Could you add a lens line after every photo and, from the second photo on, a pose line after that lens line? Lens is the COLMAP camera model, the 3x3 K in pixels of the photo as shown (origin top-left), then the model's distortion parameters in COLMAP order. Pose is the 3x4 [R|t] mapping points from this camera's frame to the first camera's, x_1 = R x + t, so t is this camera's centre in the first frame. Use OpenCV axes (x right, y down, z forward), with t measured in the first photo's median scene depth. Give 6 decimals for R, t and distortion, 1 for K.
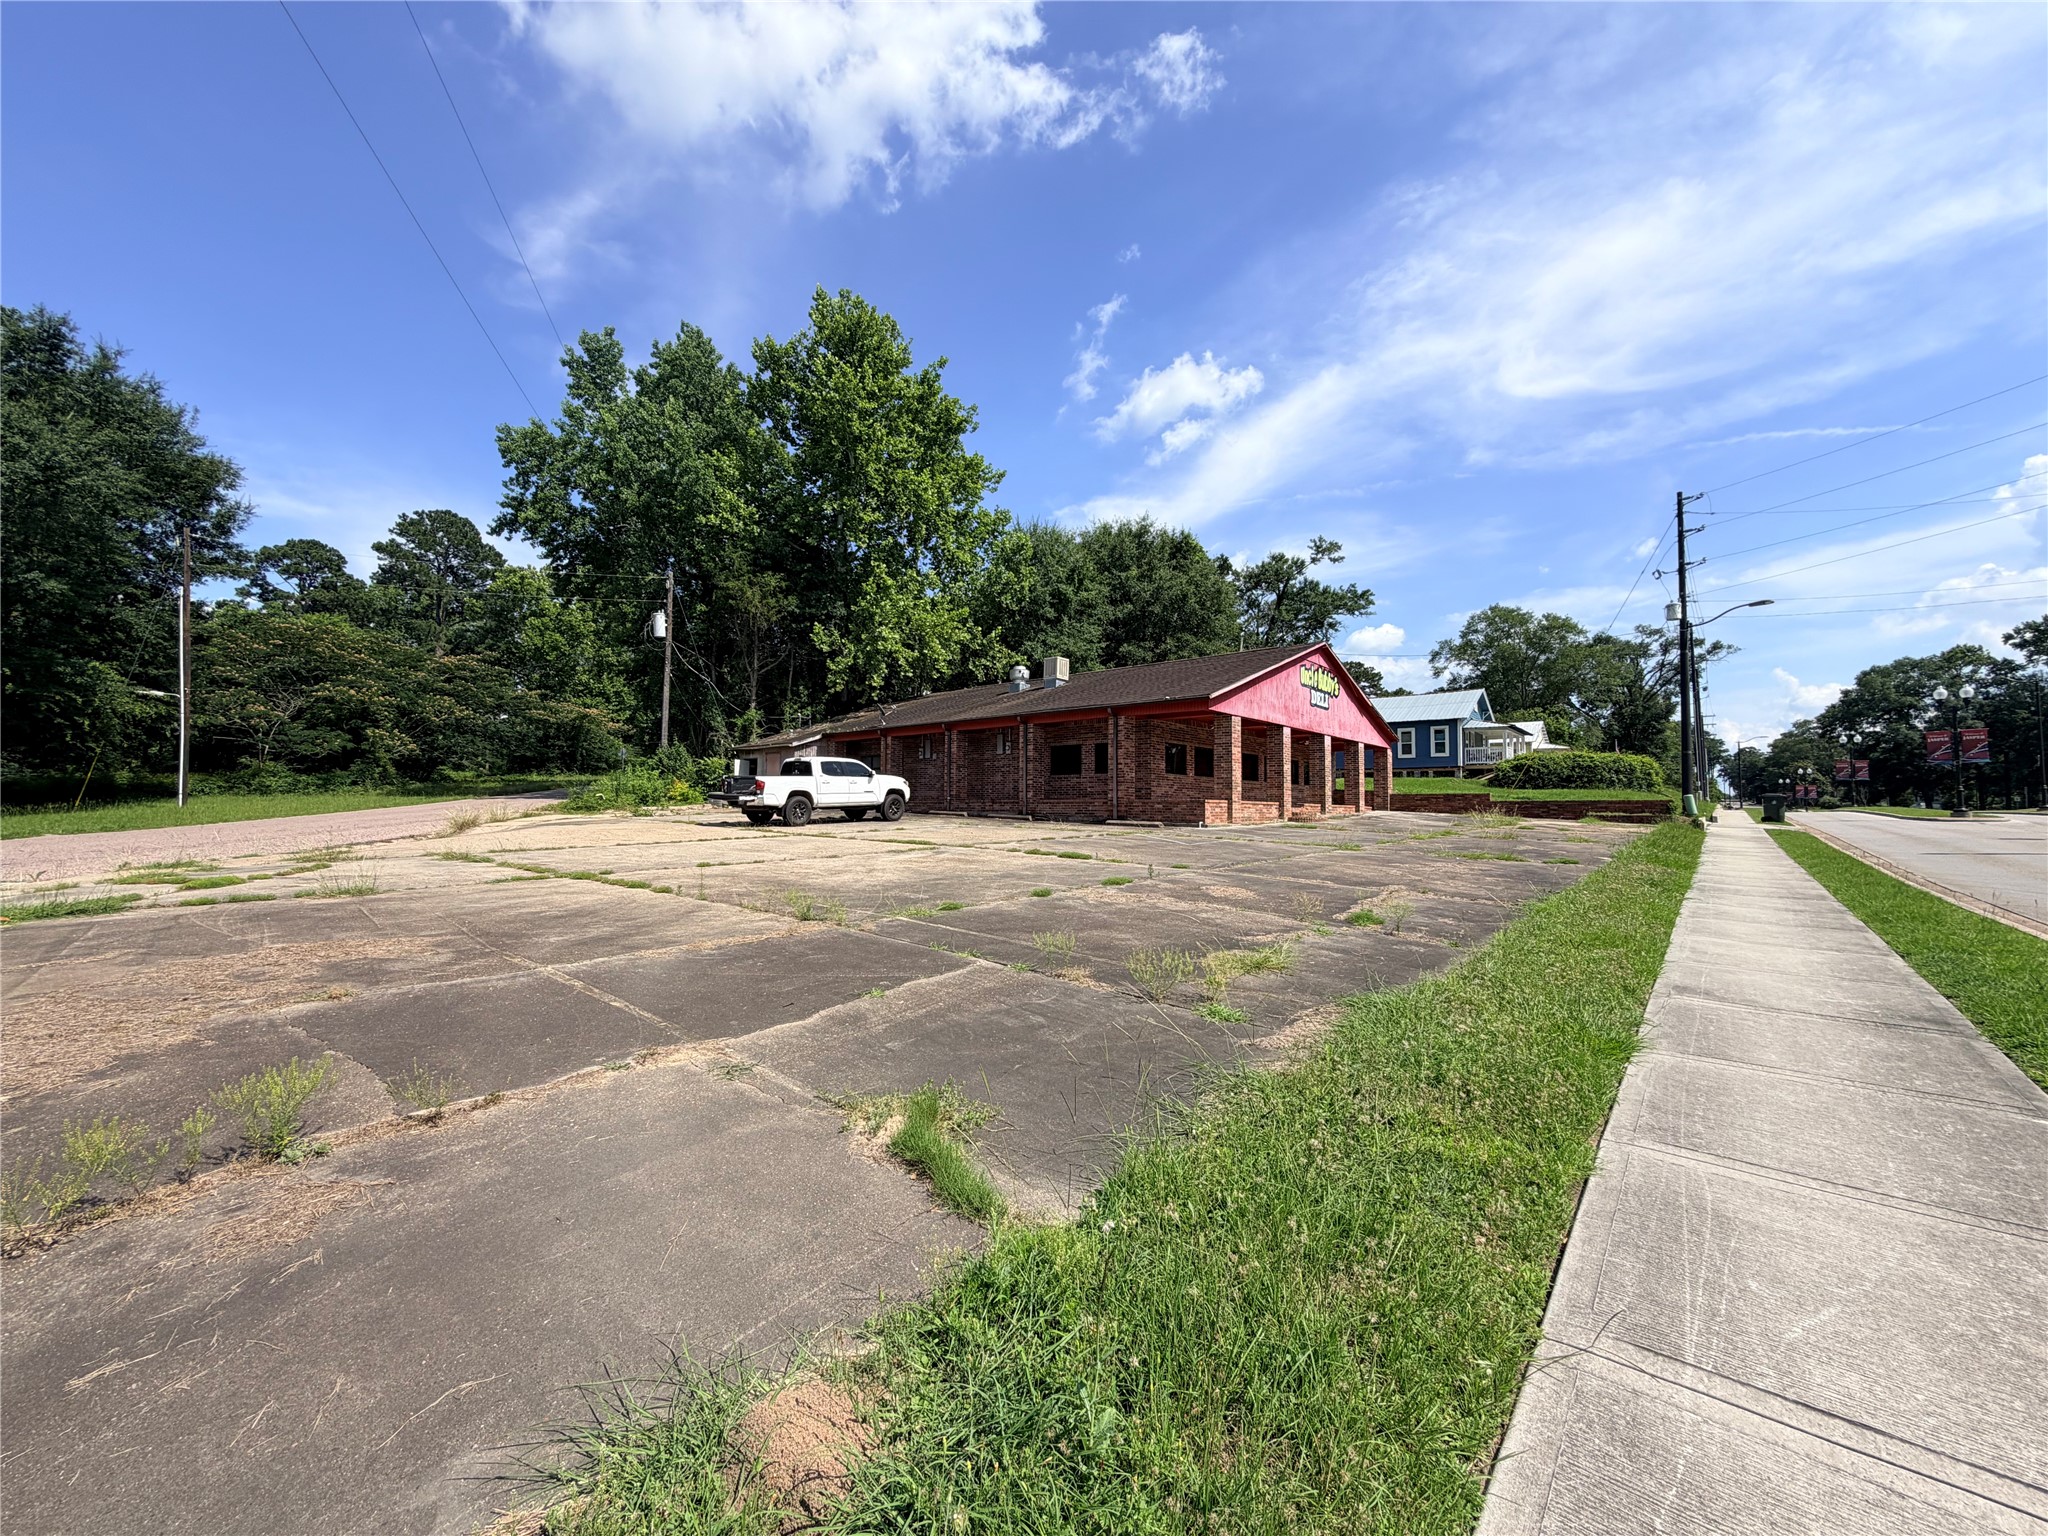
lens RADIAL K [[813.9, 0, 1019.4], [0, 813.9, 768.8], [0, 0, 1]] dist [0.000758, -0.000638]
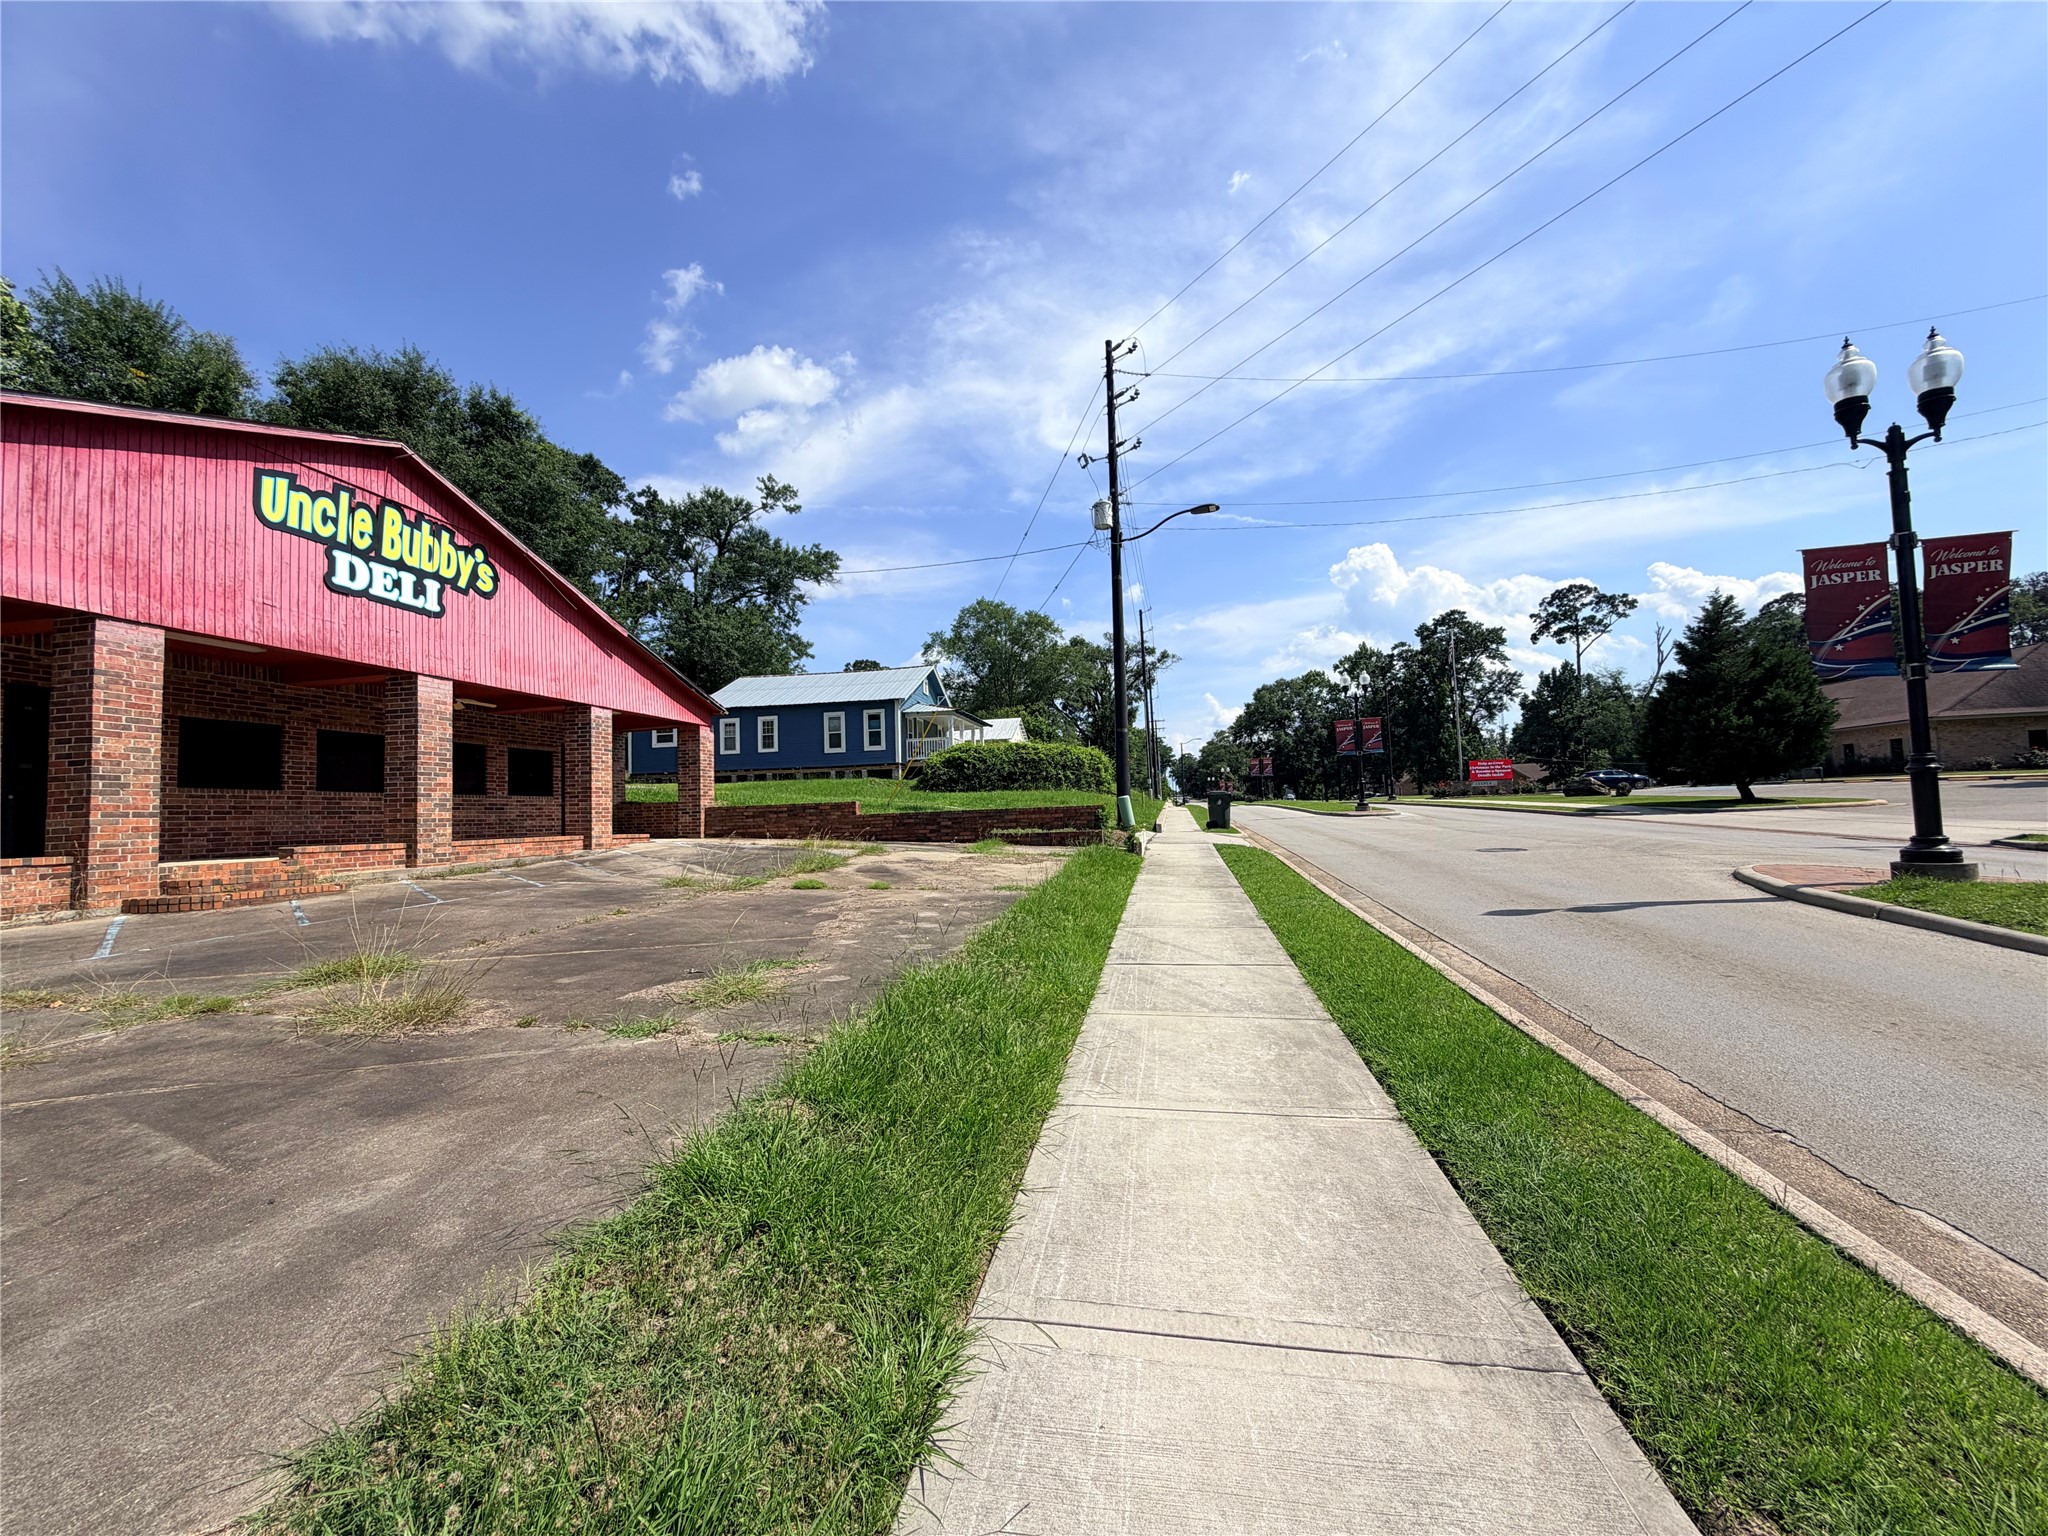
lens RADIAL K [[813.9, 0, 1019.4], [0, 813.9, 768.8], [0, 0, 1]] dist [0.000758, -0.000638]
pose [[0.864012, -0.009223, 0.503386, 0.201732], [0.014012, 0.999885, -0.005730, 0.006115], [-0.503276, 0.012004, 0.864042, 0.229464]]
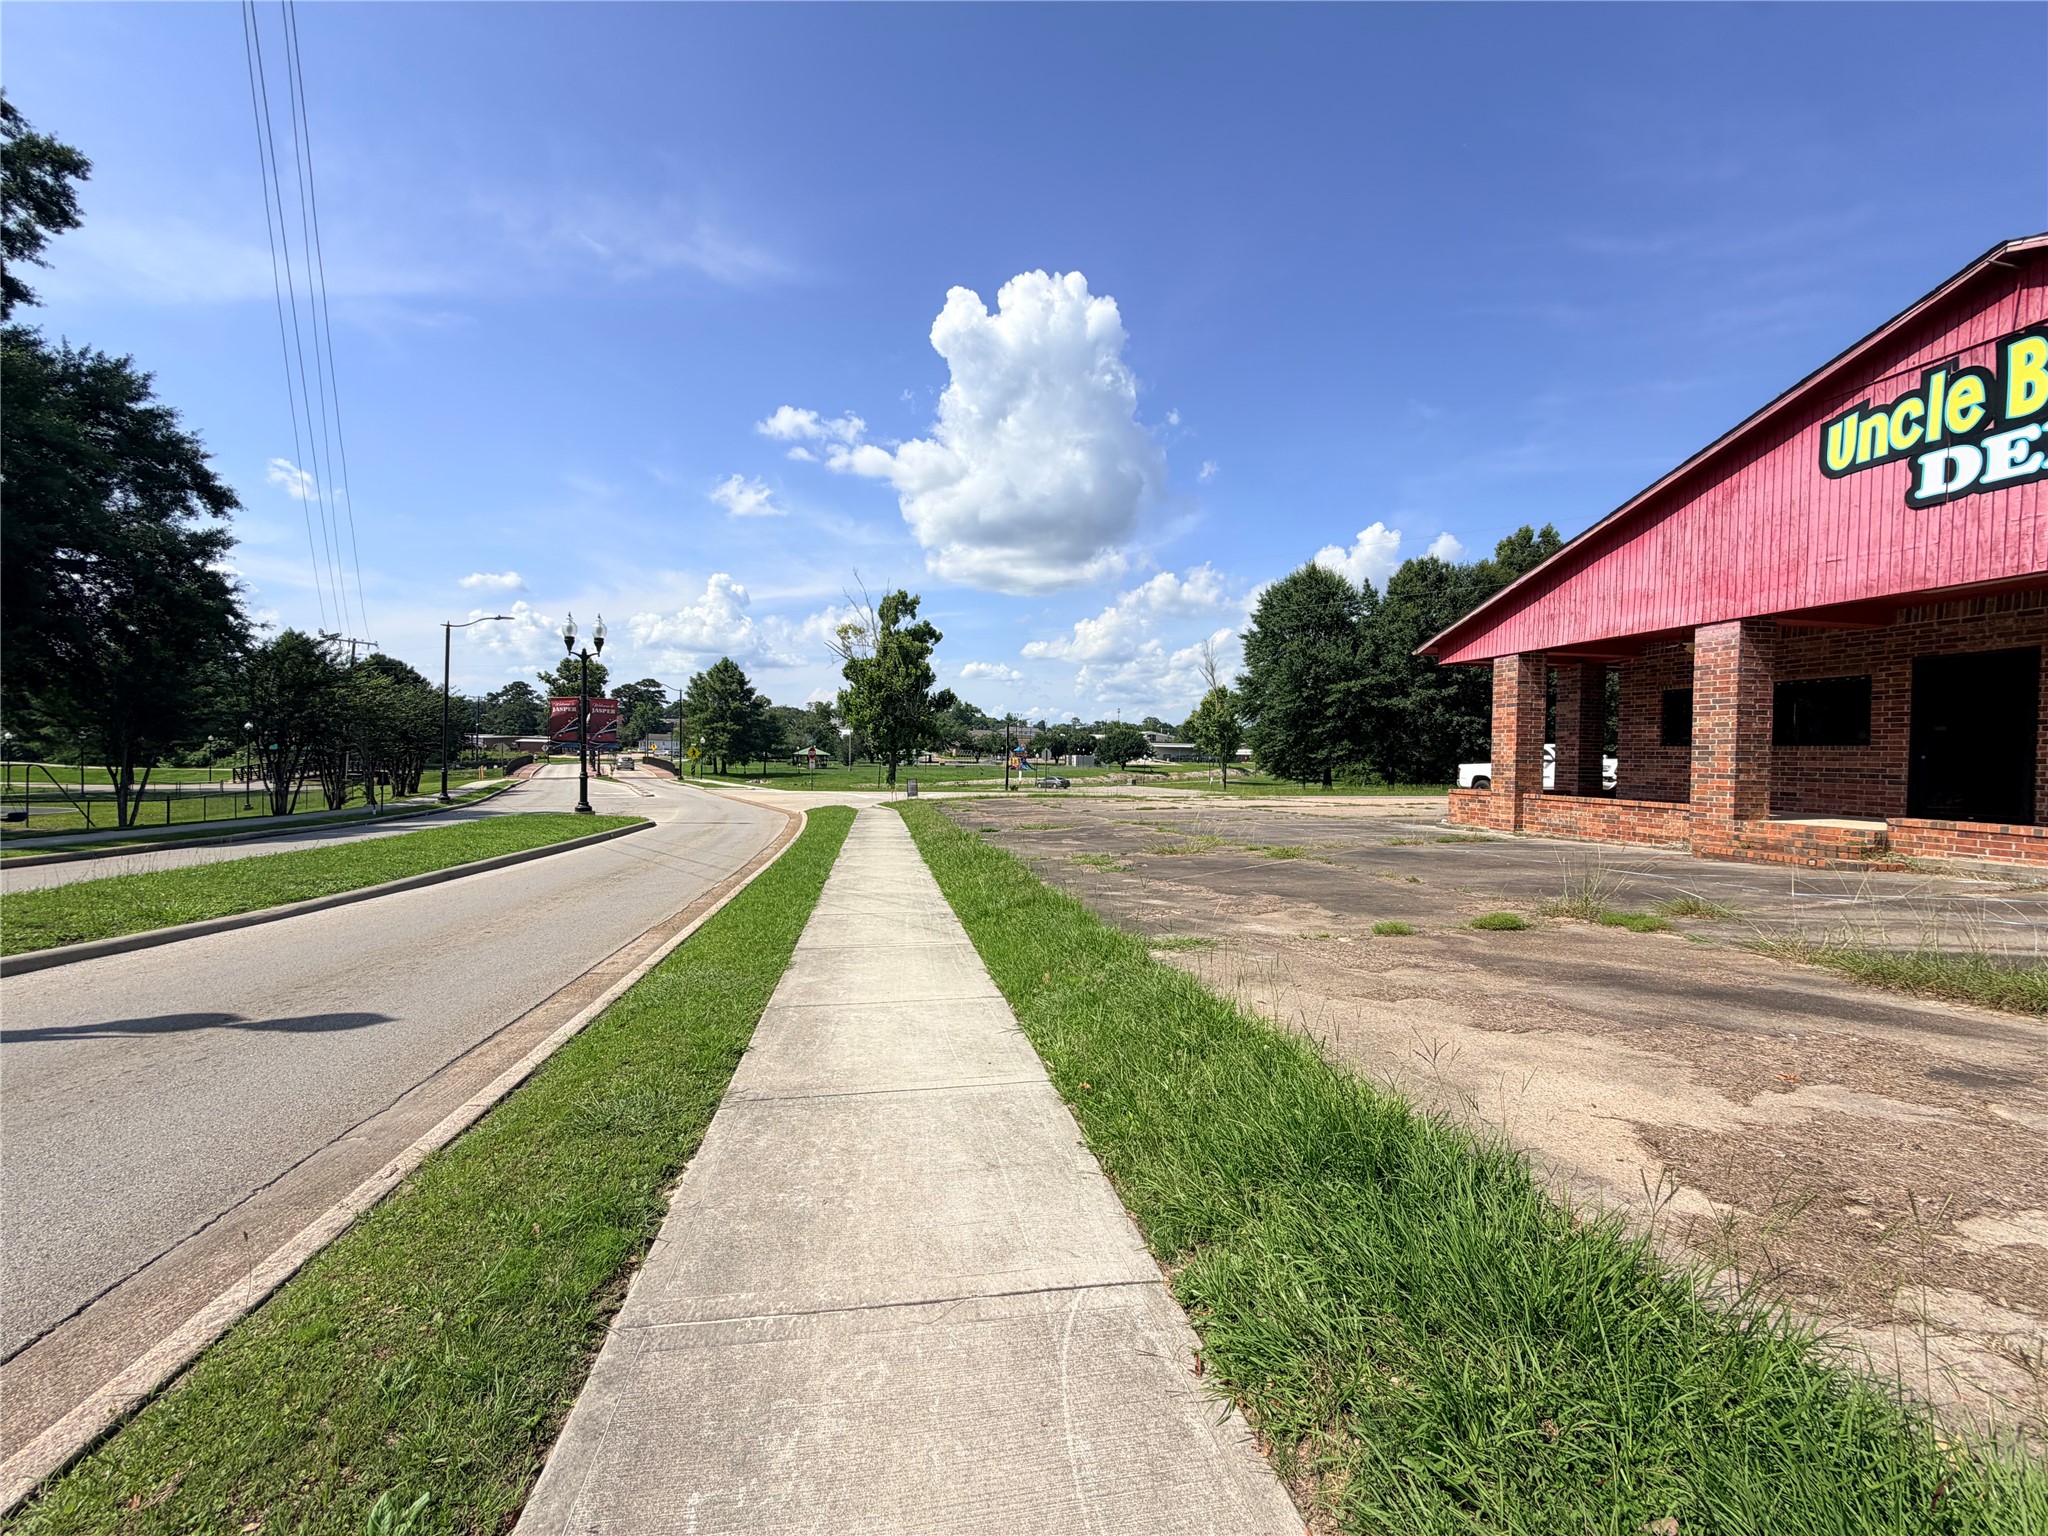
lens RADIAL K [[813.9, 0, 1019.4], [0, 813.9, 768.8], [0, 0, 1]] dist [0.000758, -0.000638]
pose [[-0.633396, -0.004777, -0.773813, 0.371595], [0.020250, 0.999536, -0.022747, 0.010388], [0.773563, -0.030078, -0.633005, 0.420662]]
